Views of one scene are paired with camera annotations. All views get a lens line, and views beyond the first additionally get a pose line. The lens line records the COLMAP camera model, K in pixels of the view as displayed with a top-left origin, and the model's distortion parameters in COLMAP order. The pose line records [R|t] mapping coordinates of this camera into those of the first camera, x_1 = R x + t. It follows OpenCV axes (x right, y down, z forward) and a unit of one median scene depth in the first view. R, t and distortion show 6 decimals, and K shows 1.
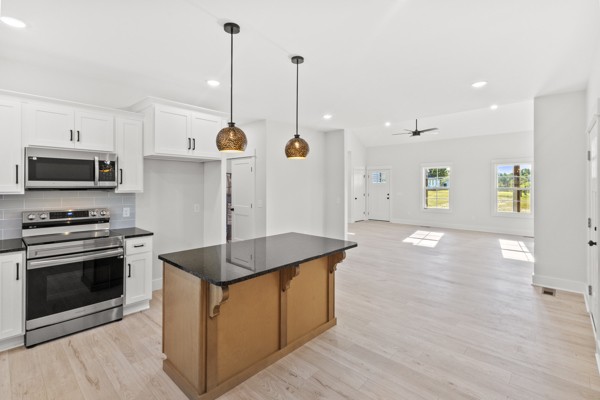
lens RADIAL K [[281.2, 0, 295.5], [0, 281.2, 191.4], [0, 0, 1]] dist [-0.004433, -0.000275]
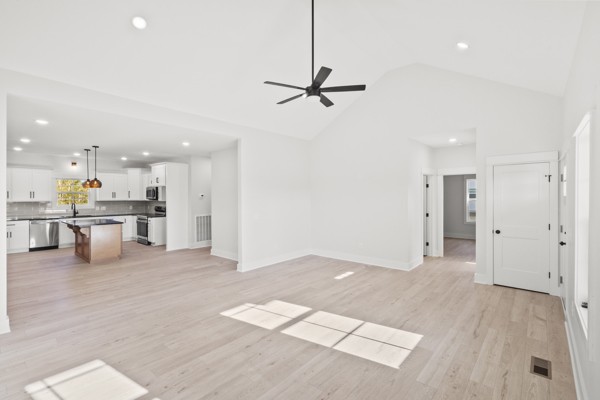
lens RADIAL K [[275.4, 0, 298.8], [0, 275.4, 196.4], [0, 0, 1]] dist [0.000203, 0.000253]
pose [[0.040775, 0.008496, -0.999132, 0.669217], [-0.023903, 0.999686, 0.007526, -0.026660], [0.998882, 0.023575, 0.040966, 0.721796]]
